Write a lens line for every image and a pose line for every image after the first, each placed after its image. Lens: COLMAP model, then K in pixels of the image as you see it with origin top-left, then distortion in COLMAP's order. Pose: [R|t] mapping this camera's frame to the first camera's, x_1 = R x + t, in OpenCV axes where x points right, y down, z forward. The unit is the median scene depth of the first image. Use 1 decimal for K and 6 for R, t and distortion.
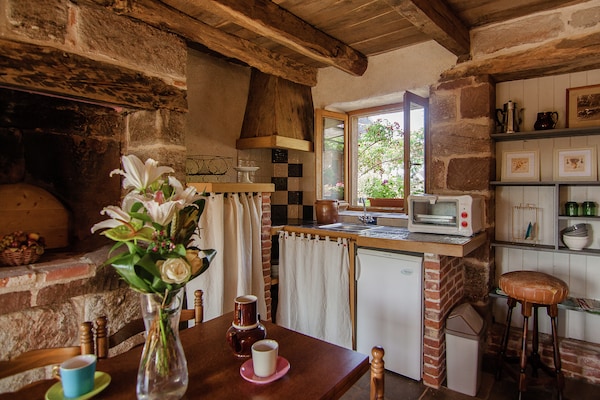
lens RADIAL K [[338.5, 0, 306.7], [0, 338.5, 186.4], [0, 0, 1]] dist [-0.003155, -0.000309]
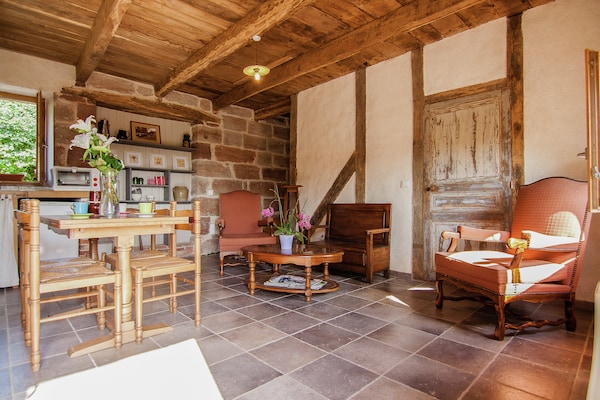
lens RADIAL K [[323.2, 0, 300.3], [0, 323.2, 202.0], [0, 0, 1]] dist [-0.001848, -0.000376]
pose [[0.148834, 0.004324, 0.988853, -0.932997], [-0.000300, 0.999991, -0.004328, 0.191027], [-0.988862, 0.000347, 0.148834, -0.261627]]
